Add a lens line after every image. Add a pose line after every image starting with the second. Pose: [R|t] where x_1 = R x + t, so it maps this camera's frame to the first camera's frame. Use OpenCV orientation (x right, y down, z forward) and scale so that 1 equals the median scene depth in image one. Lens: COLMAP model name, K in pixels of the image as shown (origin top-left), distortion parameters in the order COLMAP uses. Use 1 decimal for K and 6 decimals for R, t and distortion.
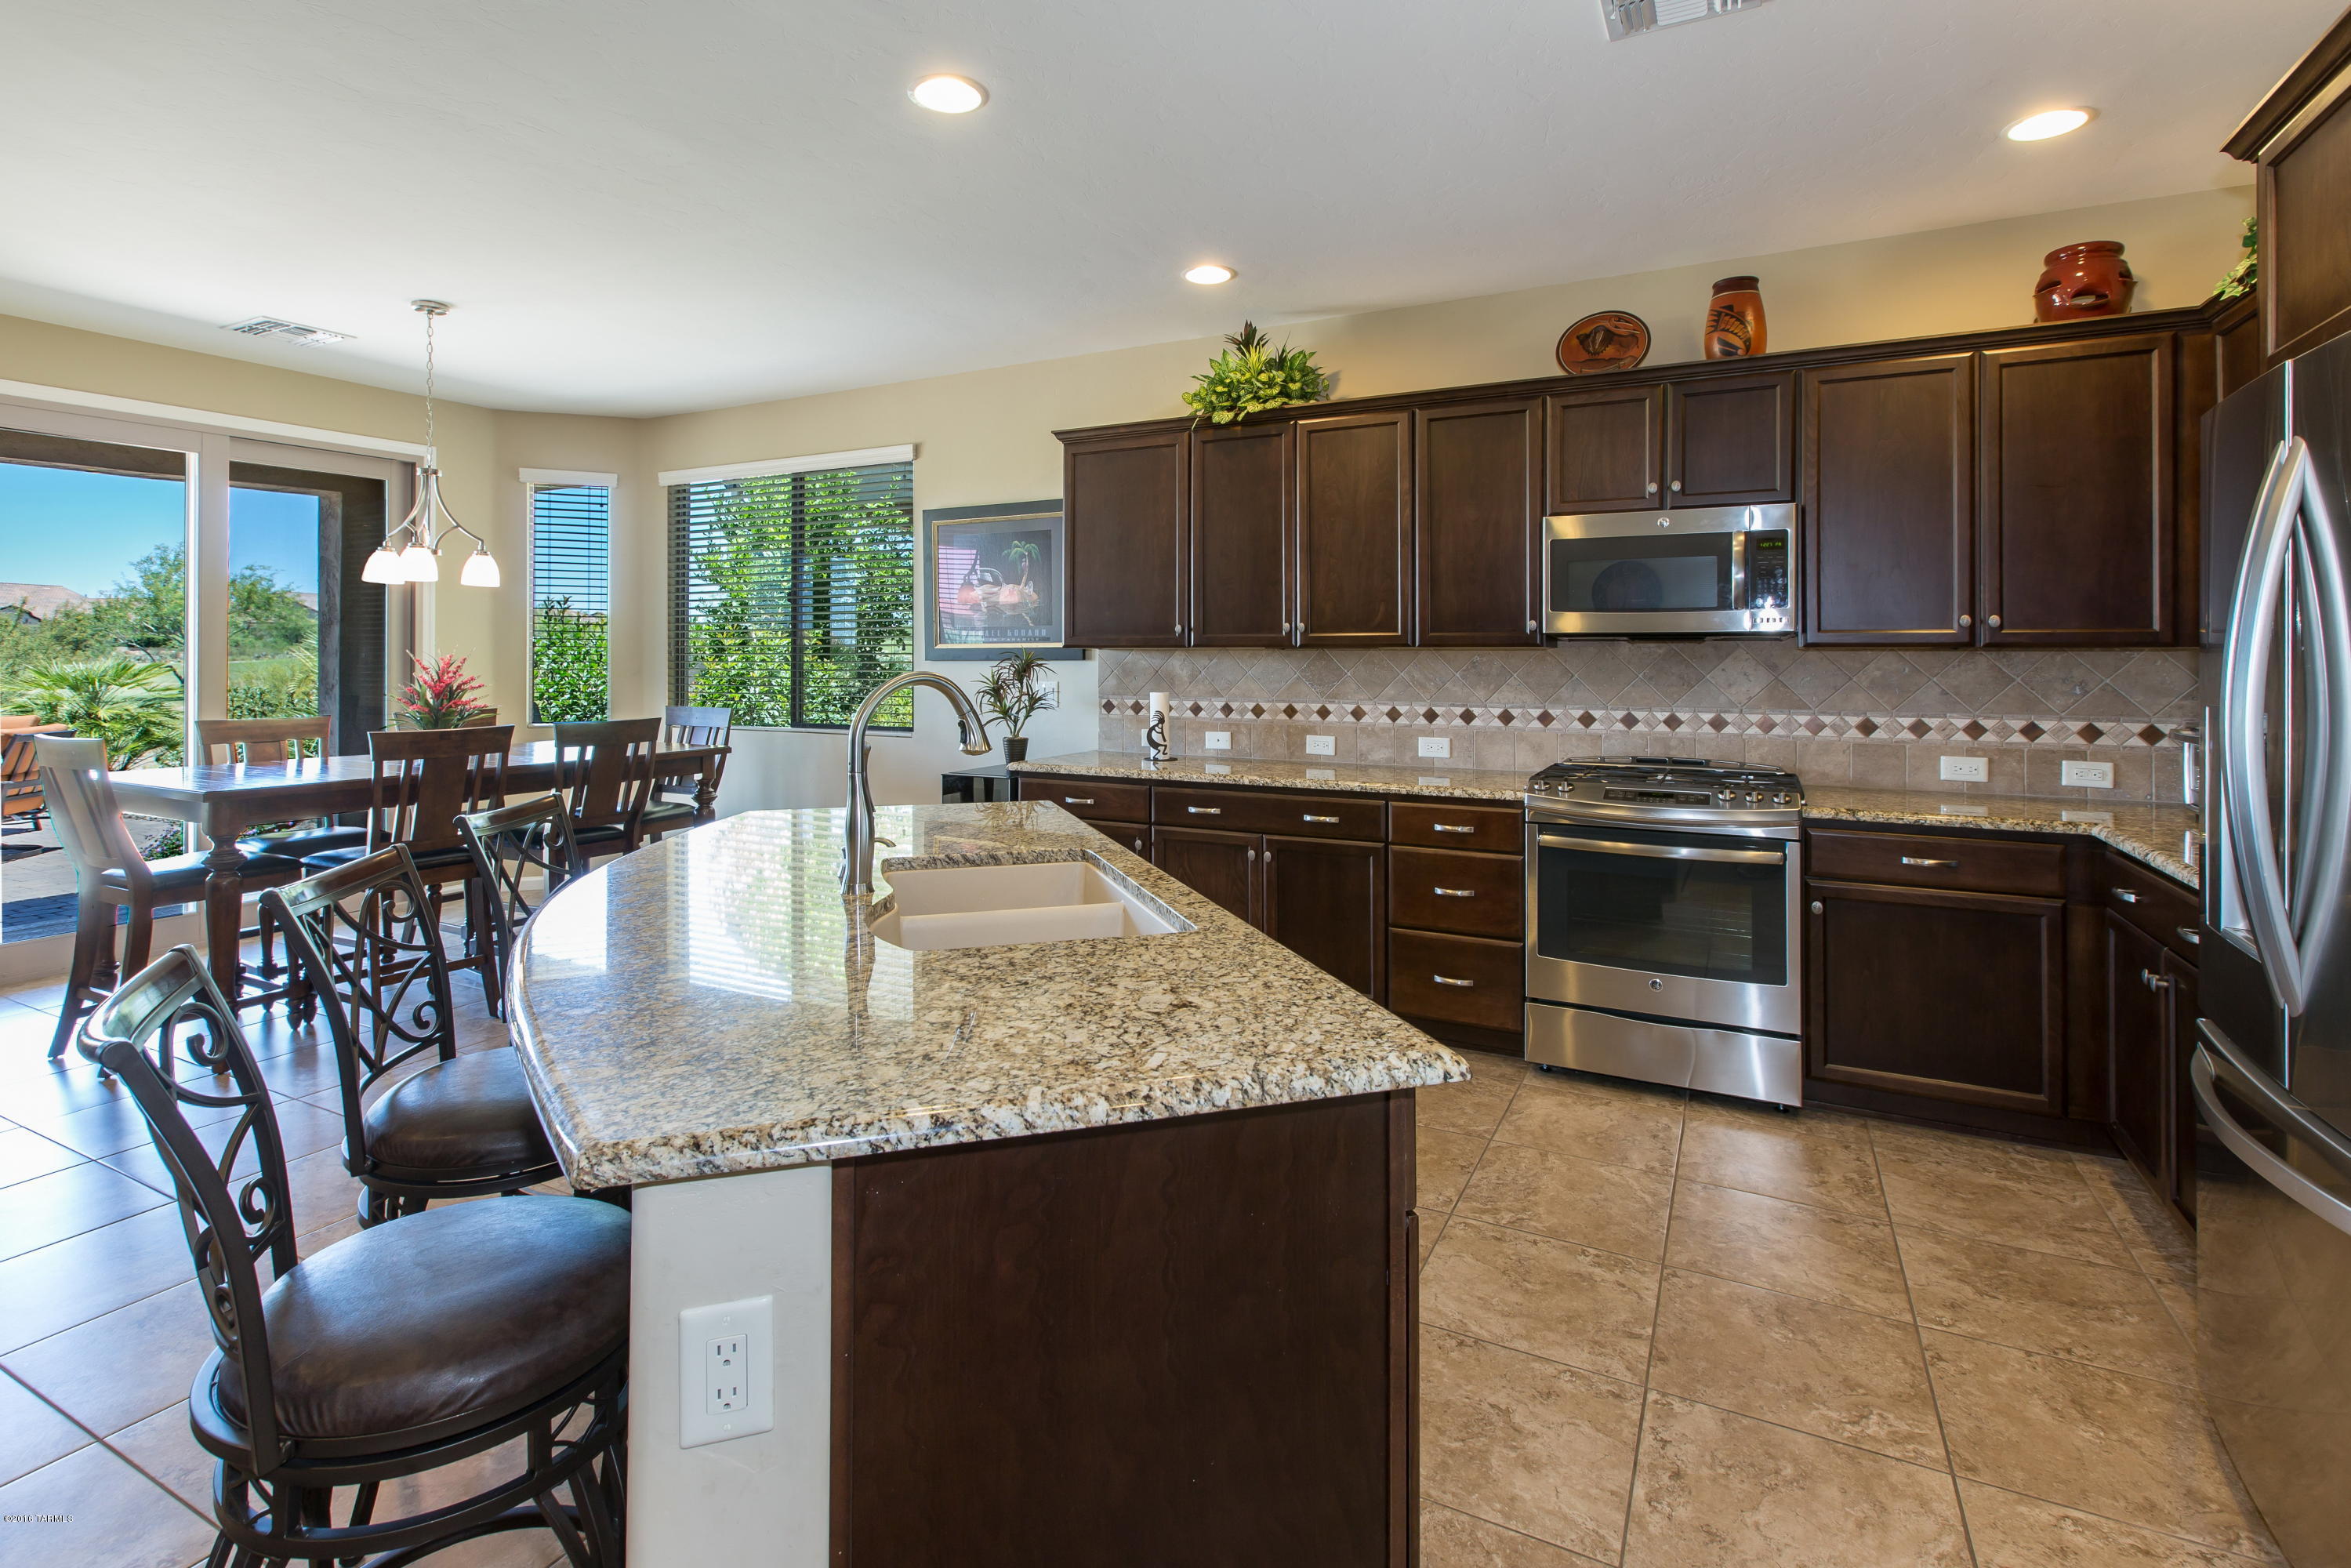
lens RADIAL K [[1120.8, 0, 1179.1], [0, 1120.8, 657.4], [0, 0, 1]] dist [0.002521, -0.001992]
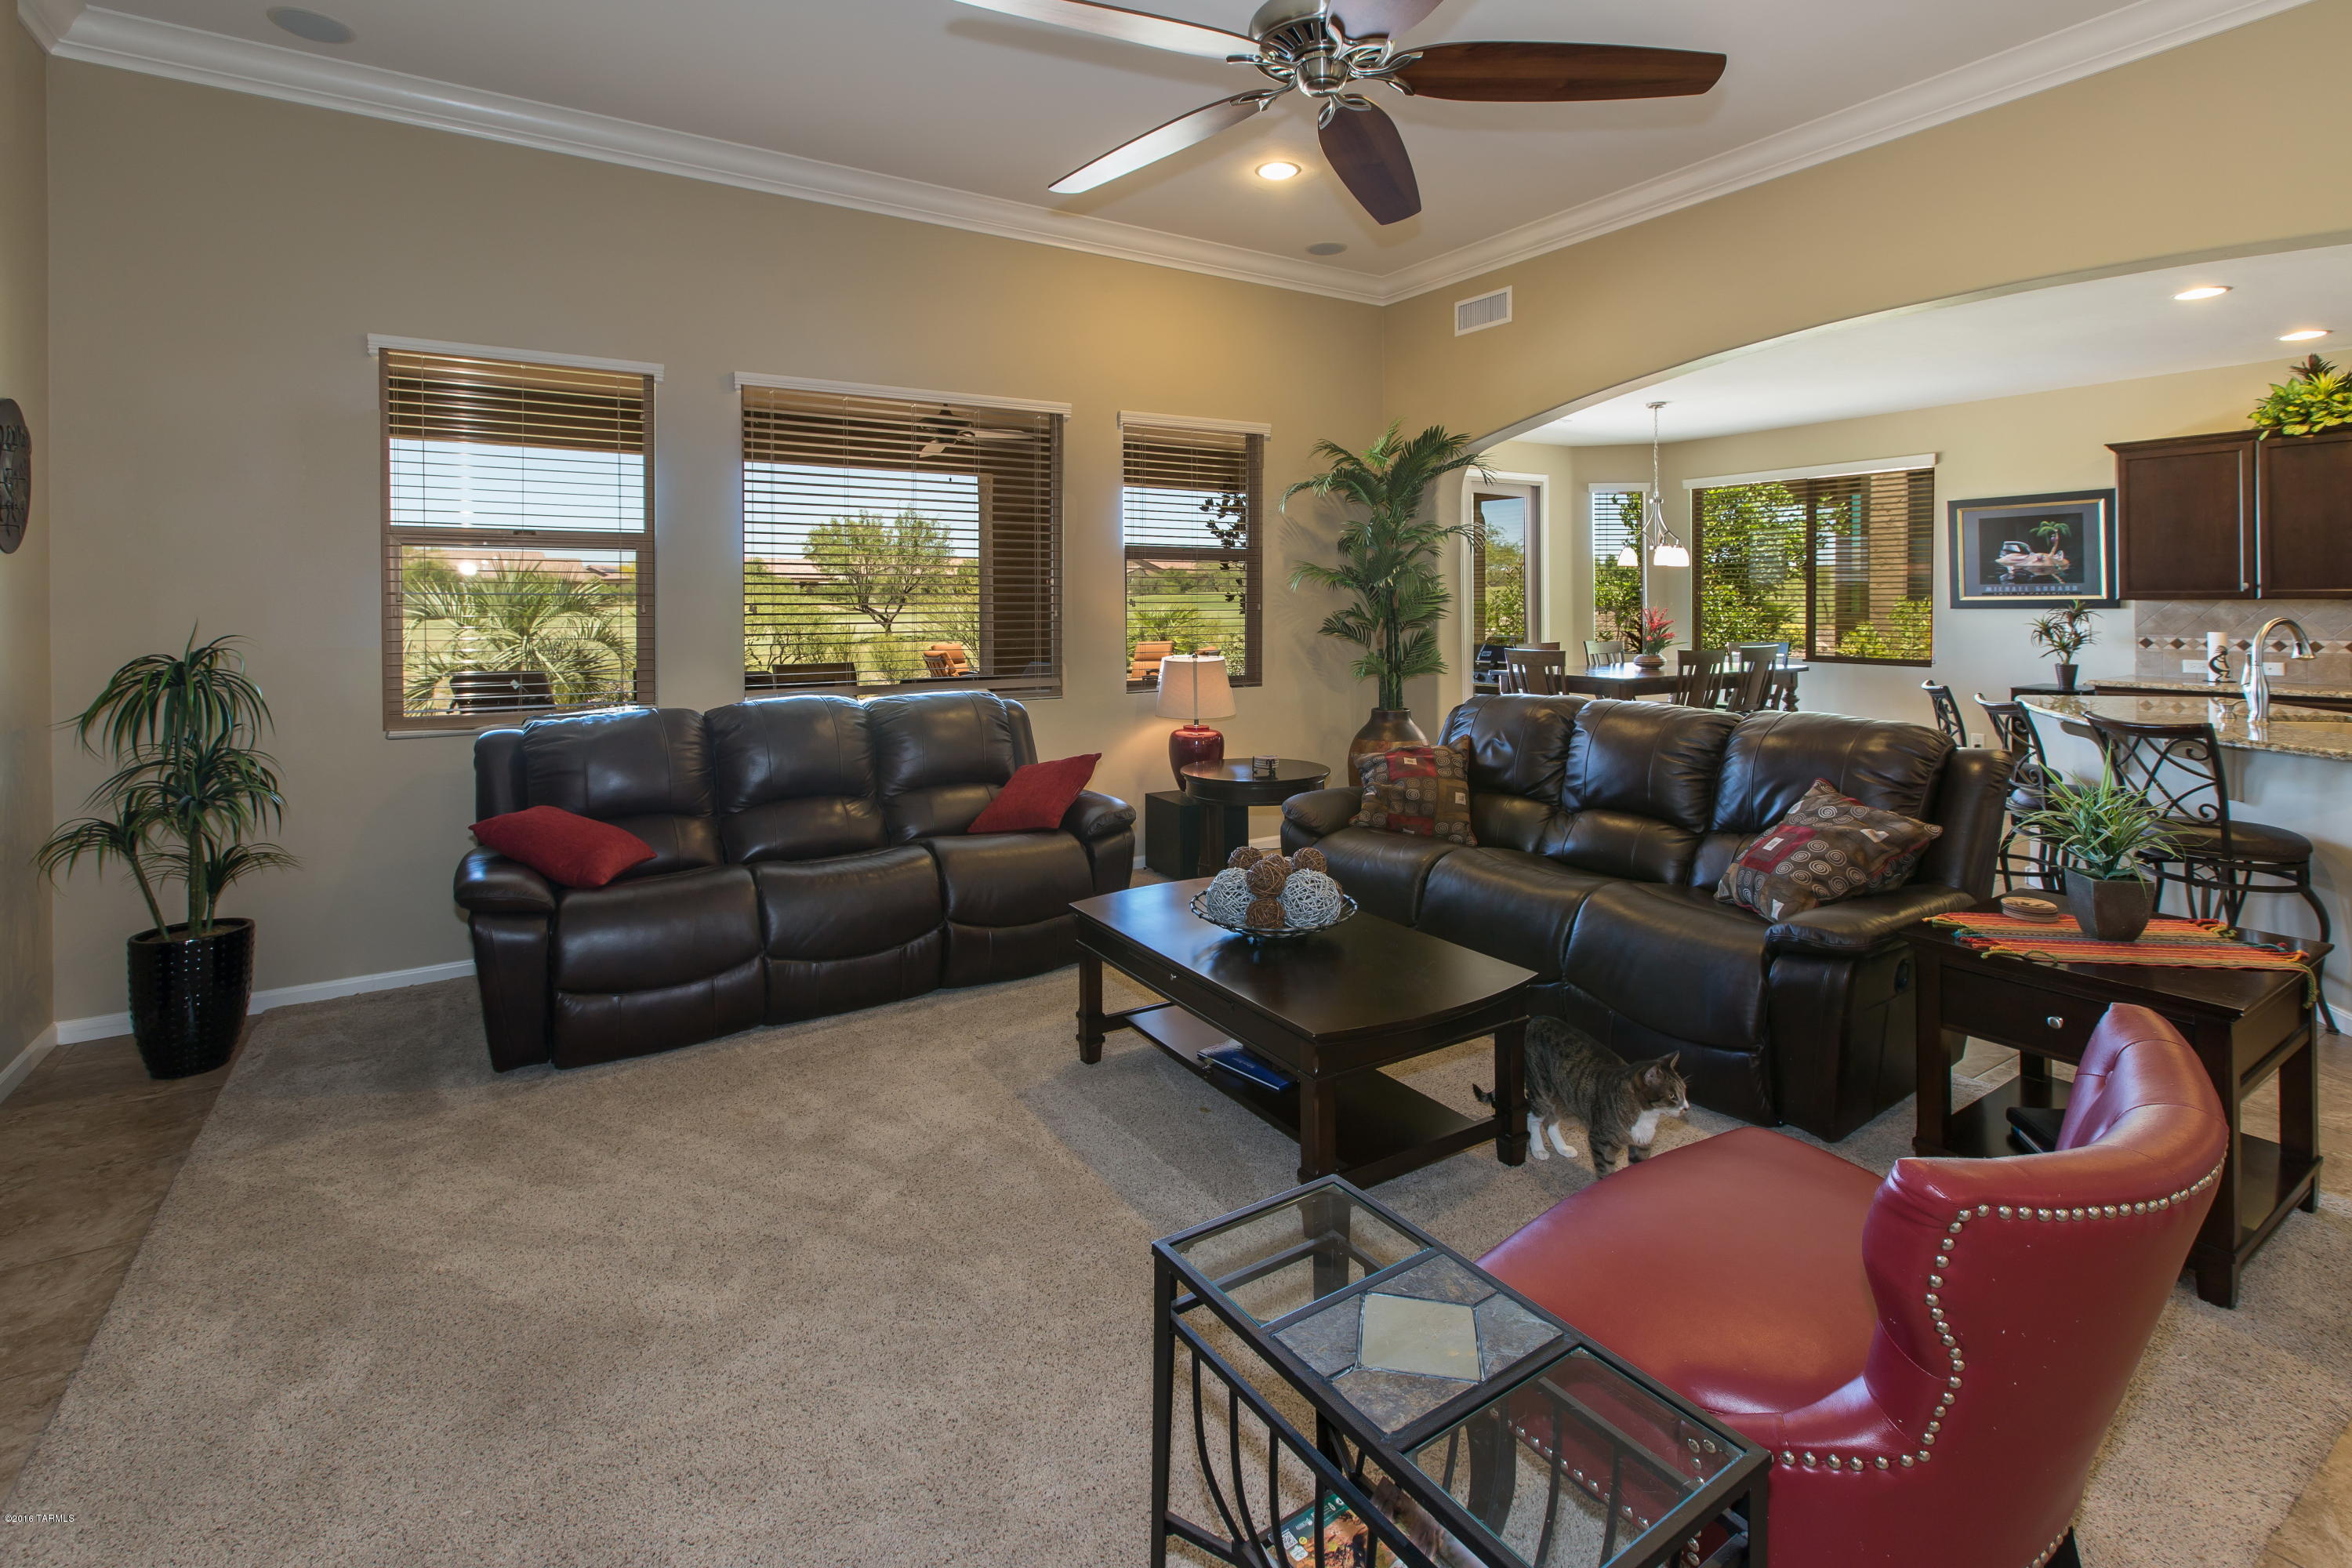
lens RADIAL K [[1121.2, 0, 1152.4], [0, 1121.2, 608.6], [0, 0, 1]] dist [0.002521, -0.001992]
pose [[0.856397, -0.004381, -0.516299, -0.405206], [0.004374, 0.999990, -0.001230, -0.001135], [0.516299, -0.001205, 0.856407, -0.799678]]
